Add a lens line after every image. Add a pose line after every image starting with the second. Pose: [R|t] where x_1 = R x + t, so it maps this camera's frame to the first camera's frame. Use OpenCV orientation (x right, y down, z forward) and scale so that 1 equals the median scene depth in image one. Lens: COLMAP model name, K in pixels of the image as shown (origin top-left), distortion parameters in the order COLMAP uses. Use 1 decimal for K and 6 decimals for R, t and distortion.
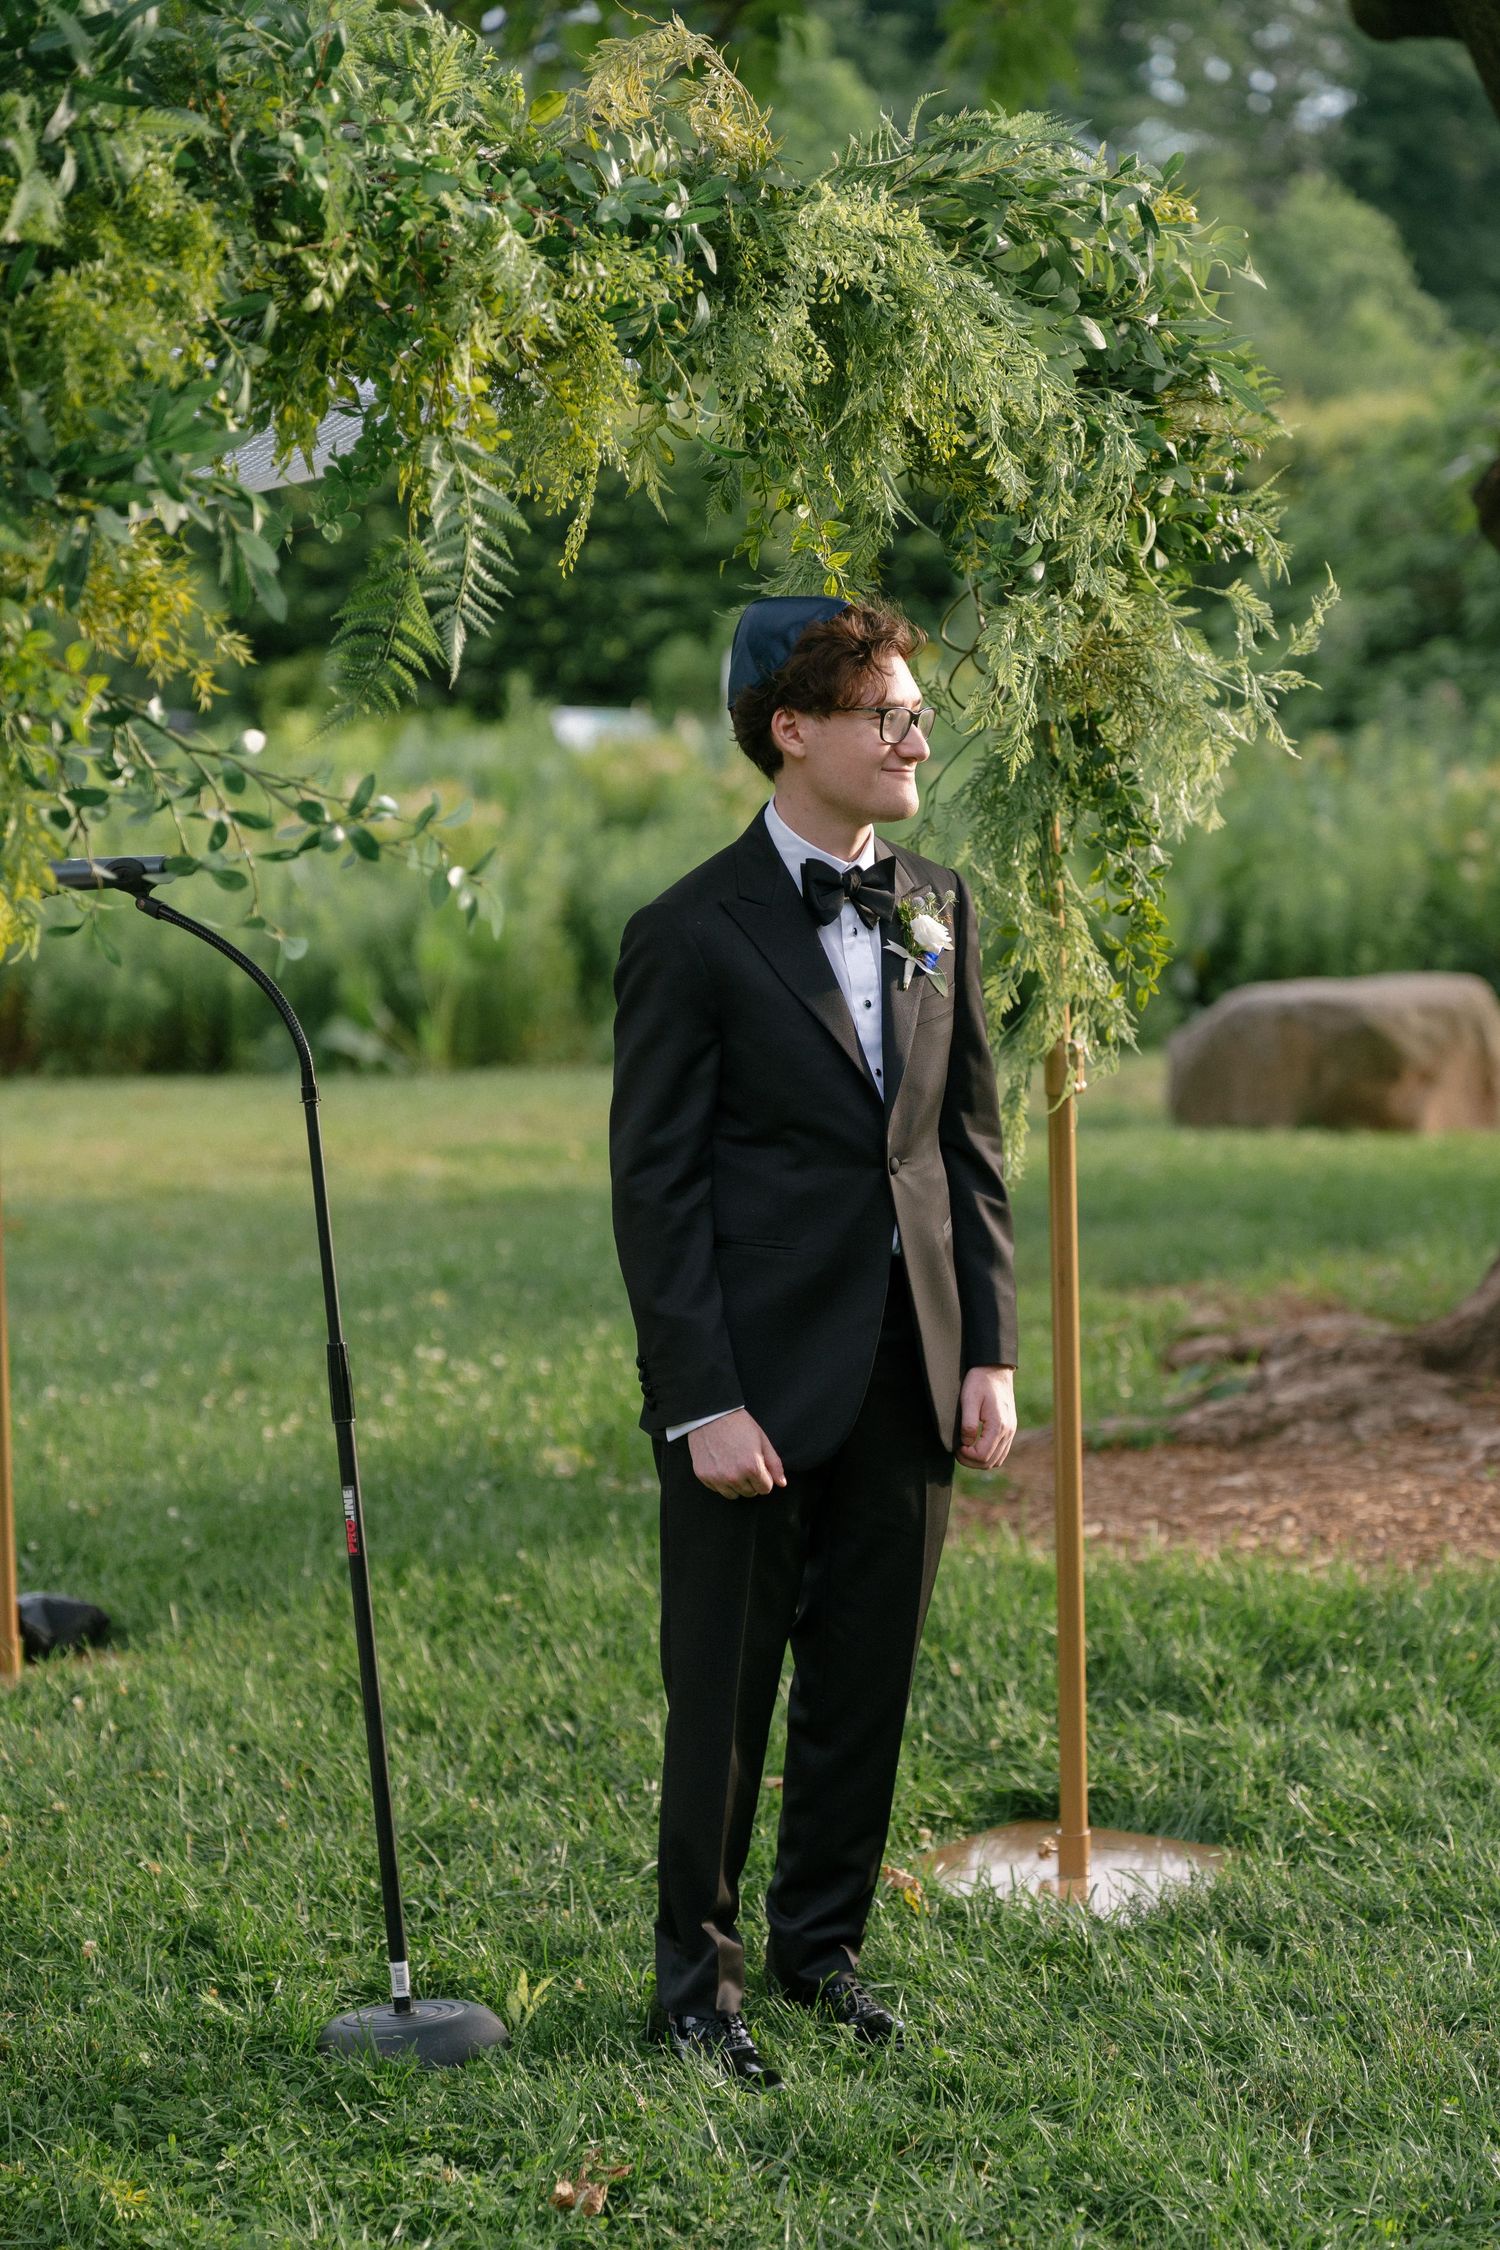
lens RADIAL K [[5524.8, 0, 750.0], [0, 5524.8, 1125.0], [0, 0, 1]] dist [0.440037, -18.960208]
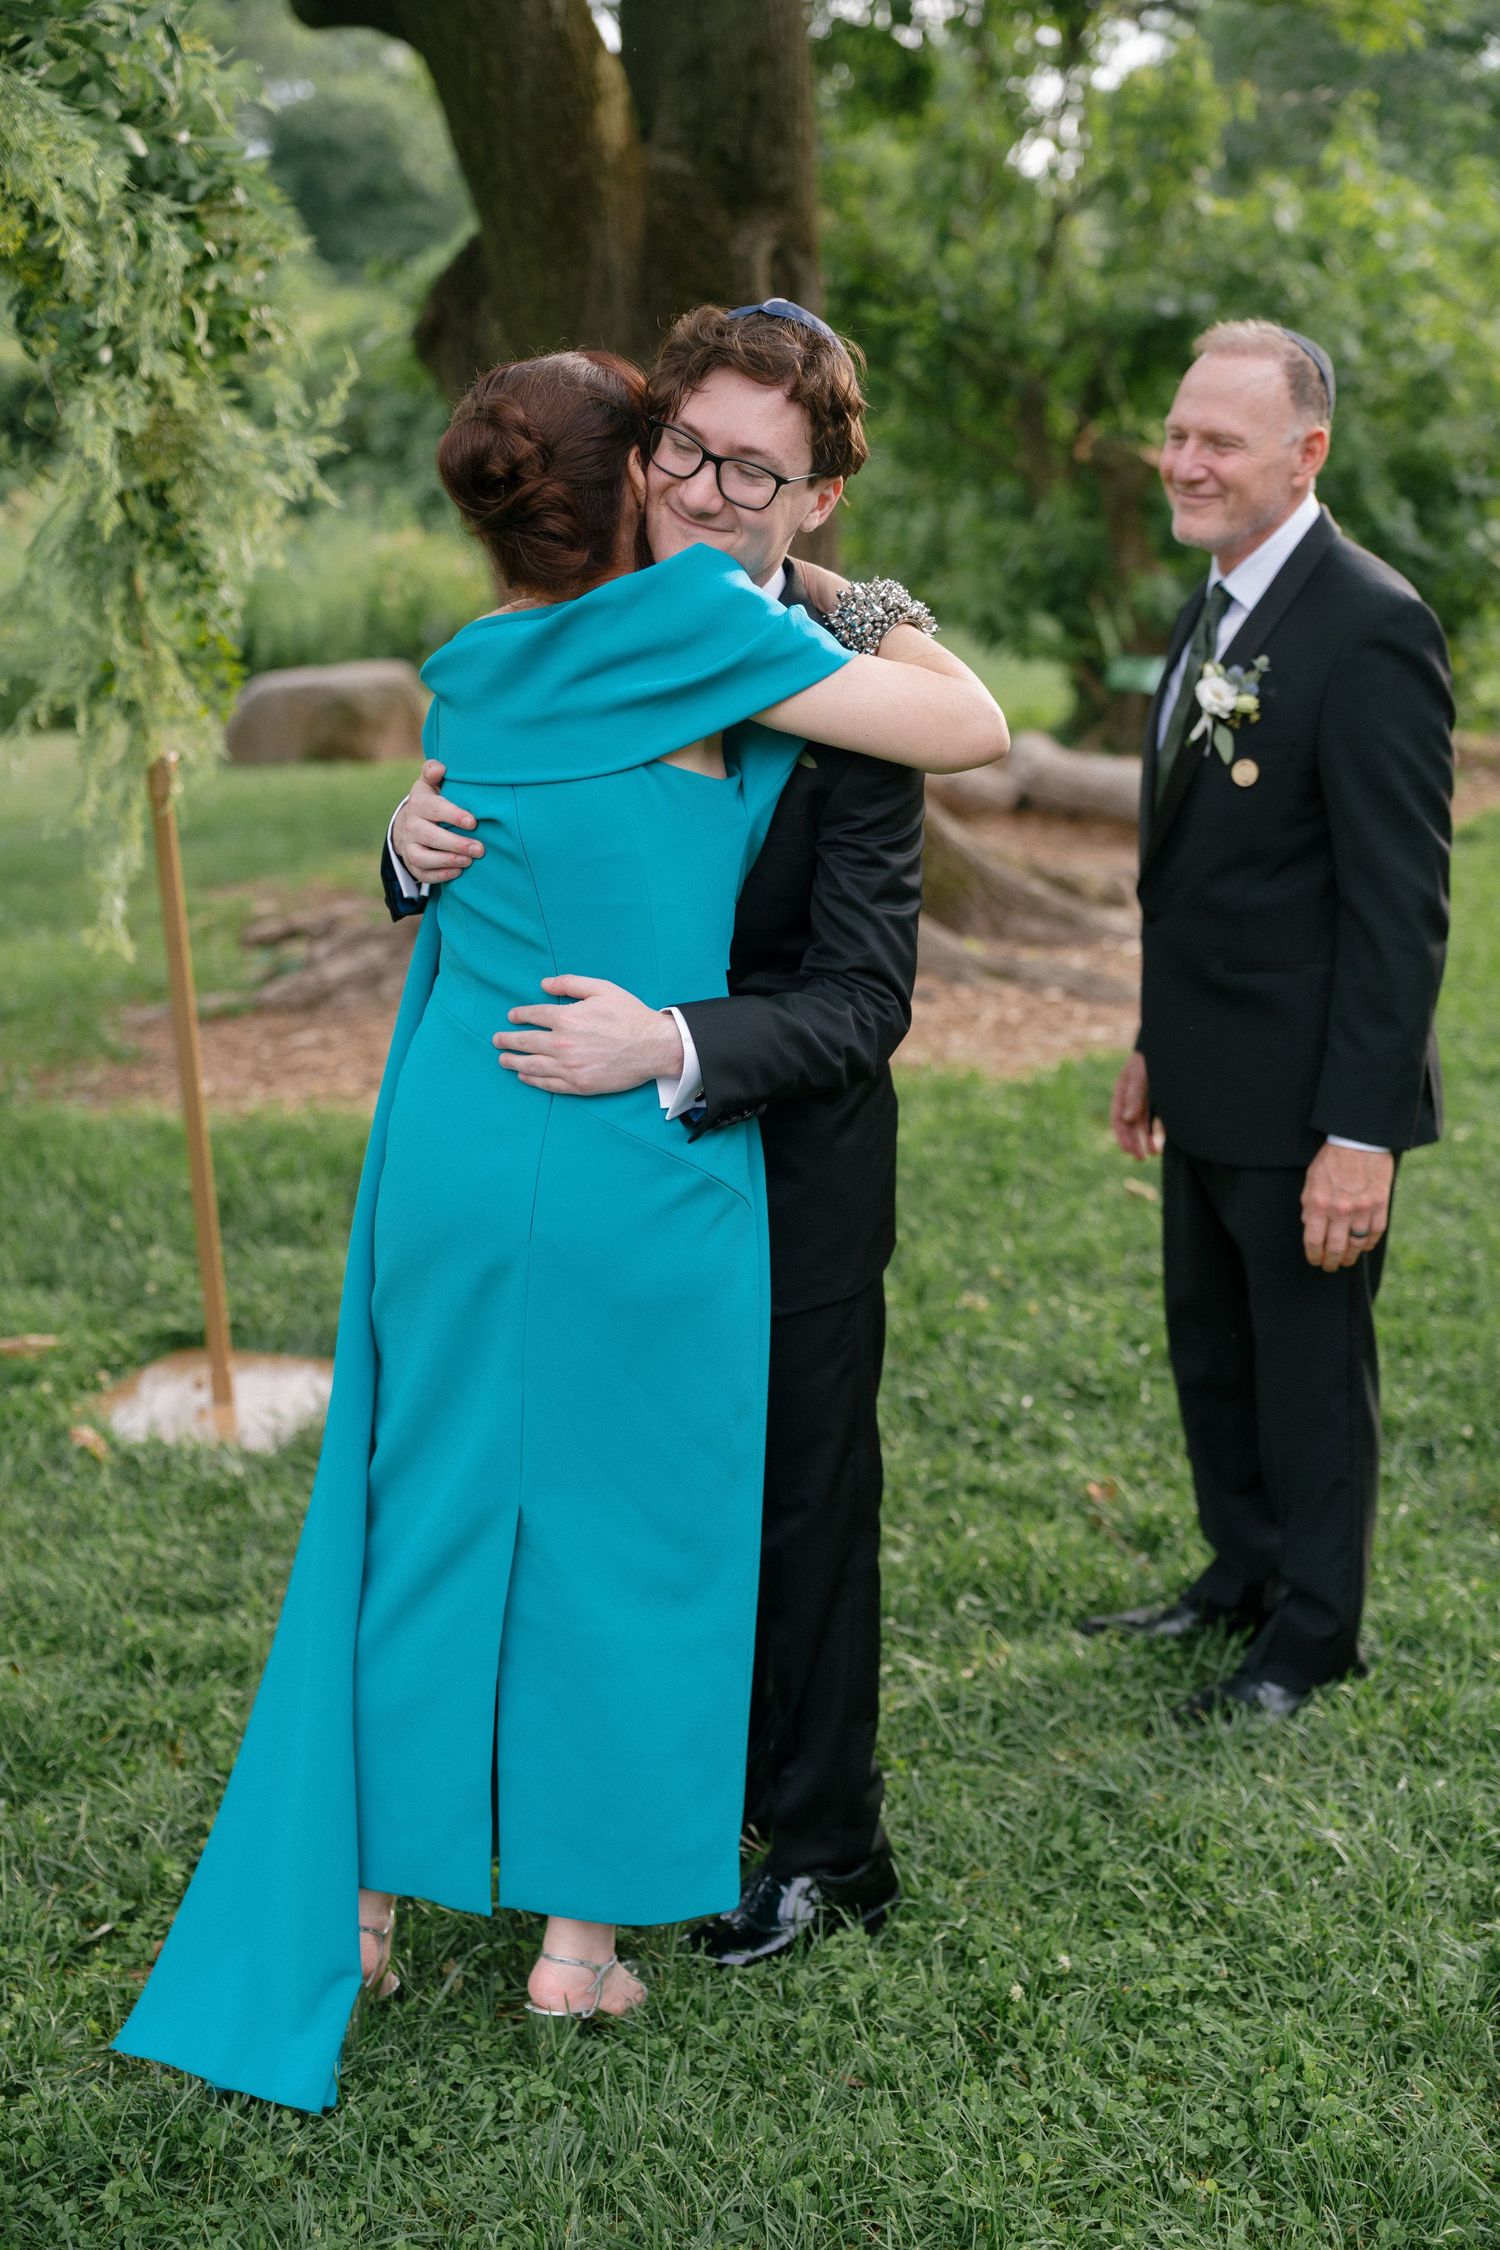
lens RADIAL K [[2465.2, 0, 692.0], [0, 2465.2, 1024.2], [0, 0, 1]] dist [0.064660, -0.003196]
pose [[0.961073, -0.088943, 0.261589, 0.021062], [0.055292, 0.989531, 0.133309, -0.022992], [-0.270707, -0.113656, 0.955929, 0.442422]]
